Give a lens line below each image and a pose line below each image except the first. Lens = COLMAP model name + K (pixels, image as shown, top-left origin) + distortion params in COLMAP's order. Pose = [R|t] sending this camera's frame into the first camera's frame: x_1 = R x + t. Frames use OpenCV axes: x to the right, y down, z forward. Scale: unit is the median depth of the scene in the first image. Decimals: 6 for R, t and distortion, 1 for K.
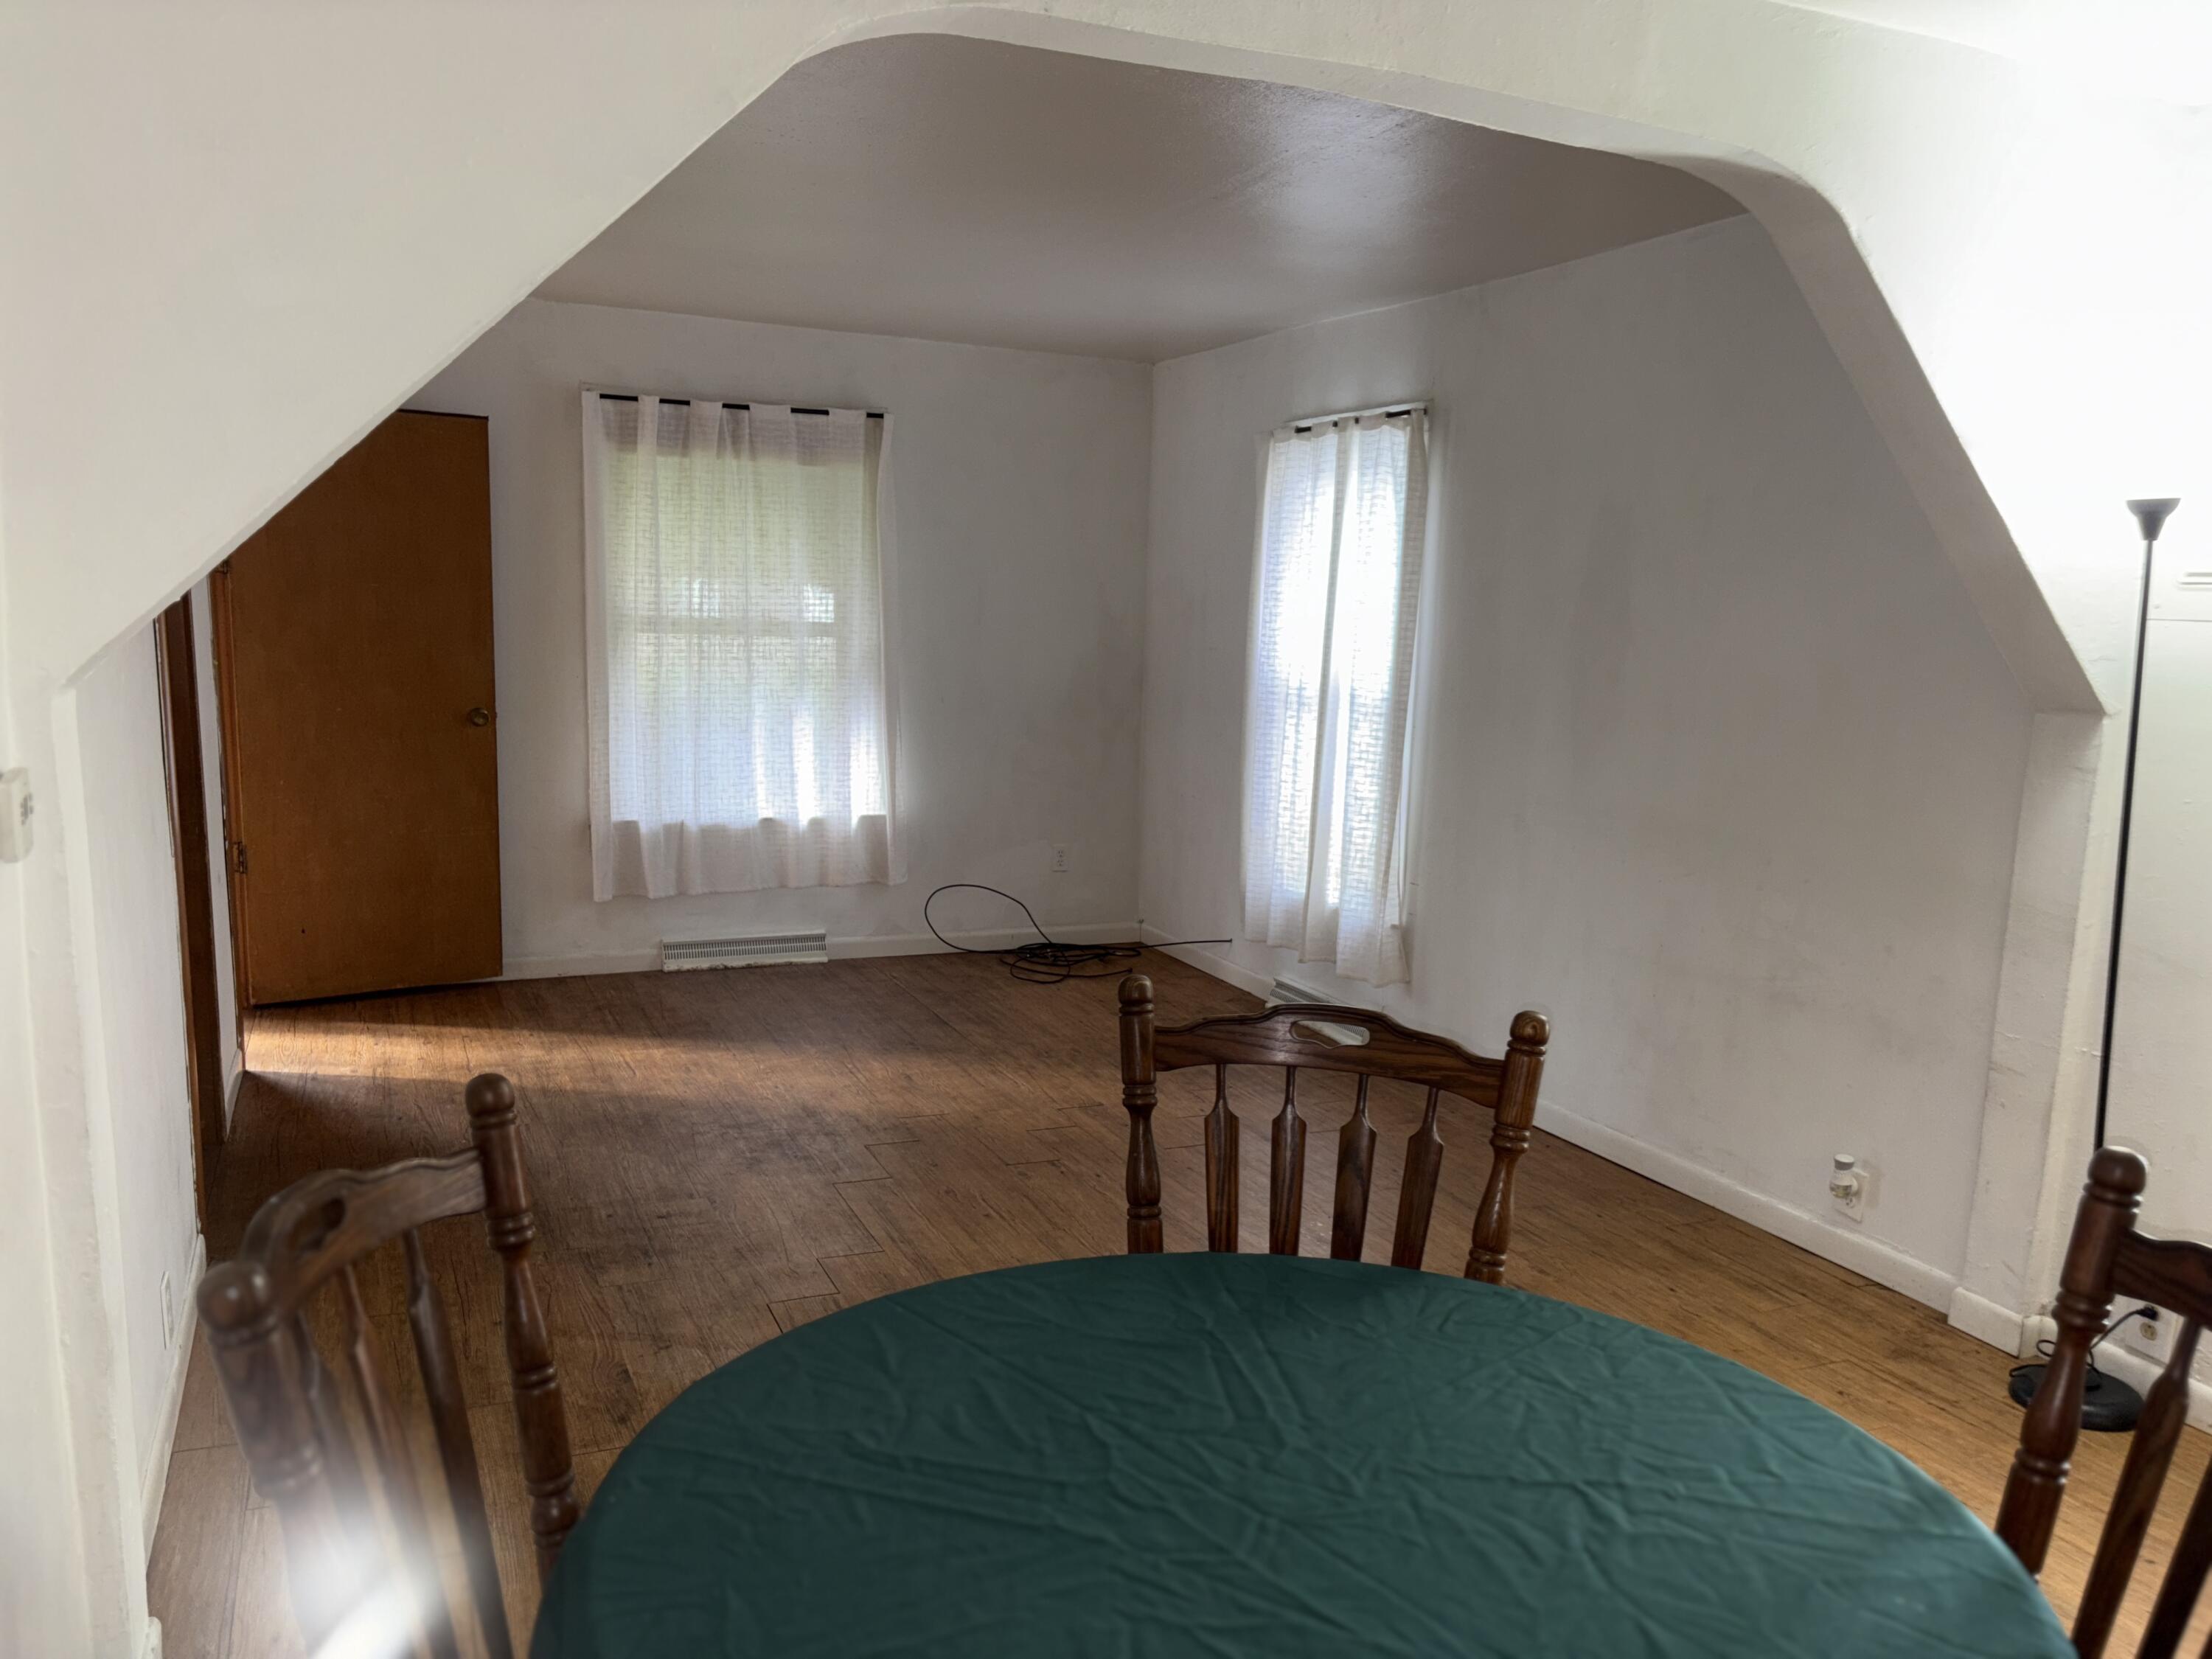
lens RADIAL K [[1687.5, 0, 1107.0], [0, 1687.5, 839.7], [0, 0, 1]] dist [0.054714, -0.061417]
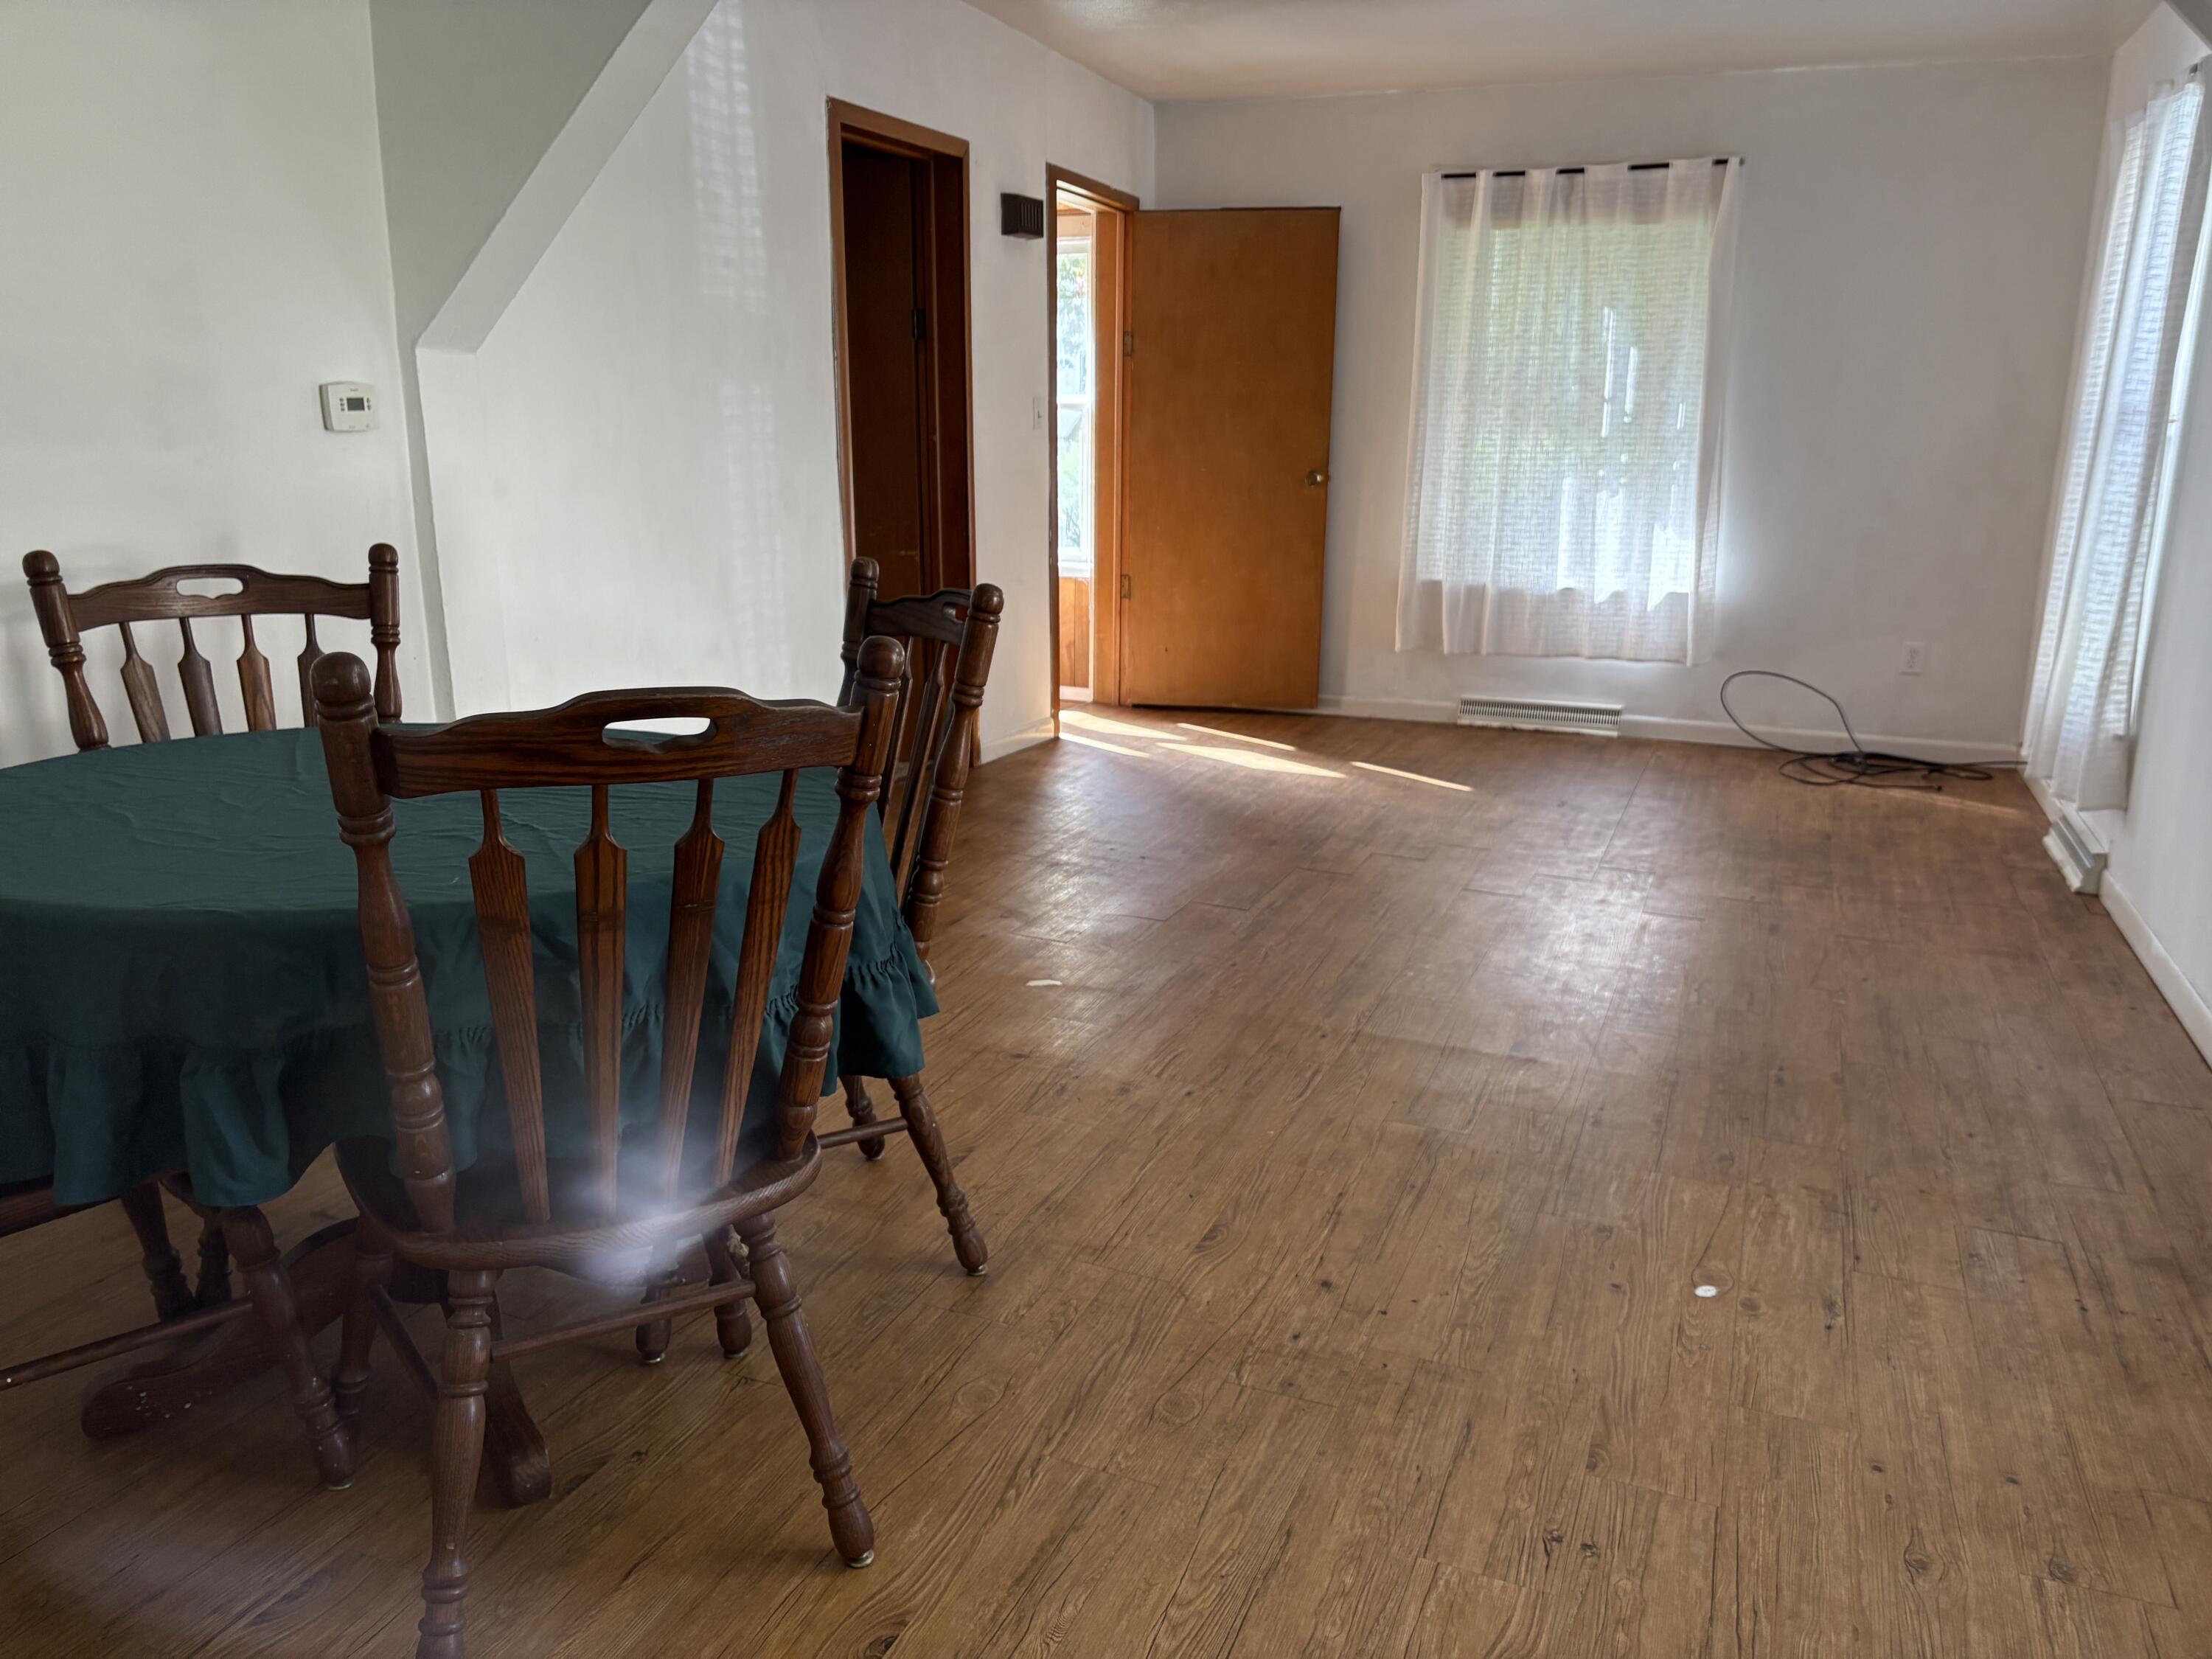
lens RADIAL K [[1677.1, 0, 1106.0], [0, 1677.1, 829.5], [0, 0, 1]] dist [0.031776, -0.002006]
pose [[0.694078, 0.151787, -0.703716, 0.350259], [-0.096689, 0.988318, 0.117809, 0.039873], [0.713377, -0.013727, 0.700646, 0.090608]]
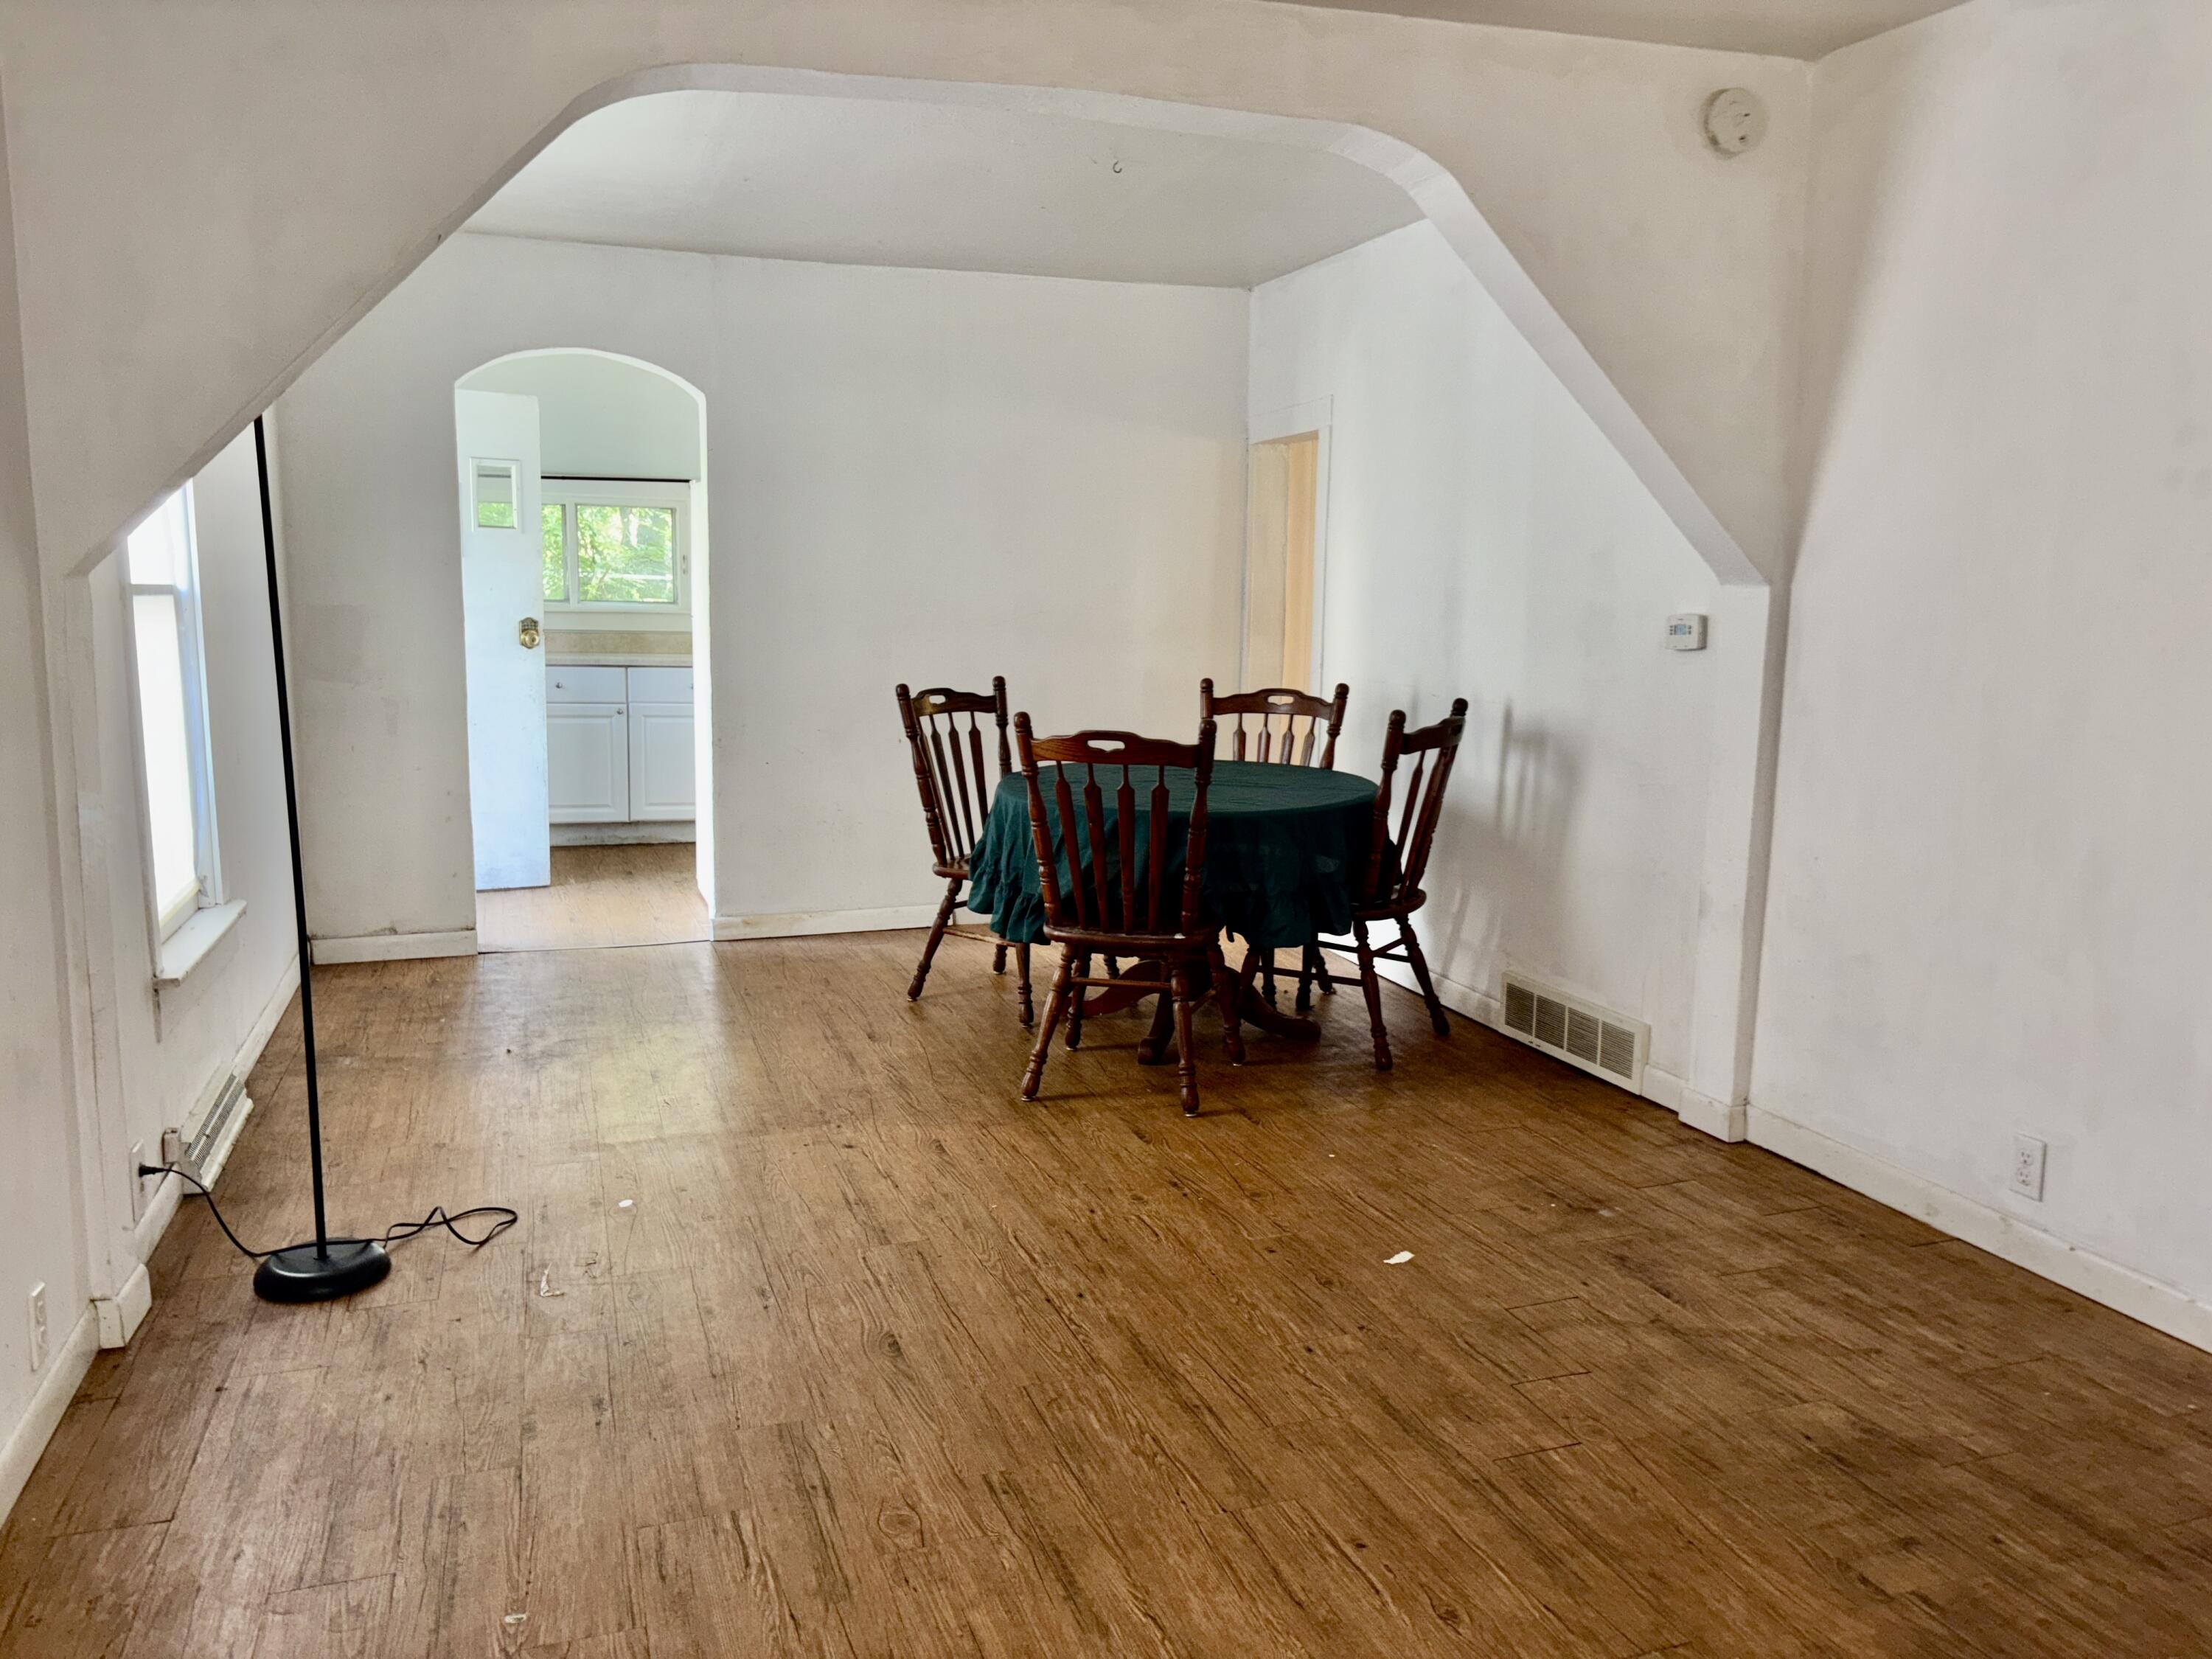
lens RADIAL K [[1687.5, 0, 1107.0], [0, 1687.5, 839.7], [0, 0, 1]] dist [0.054714, -0.061417]
pose [[-0.994702, -0.052751, 0.088238, -0.016235], [-0.025759, 0.958824, 0.282831, -0.104615], [-0.099524, 0.279060, -0.955102, 0.955397]]
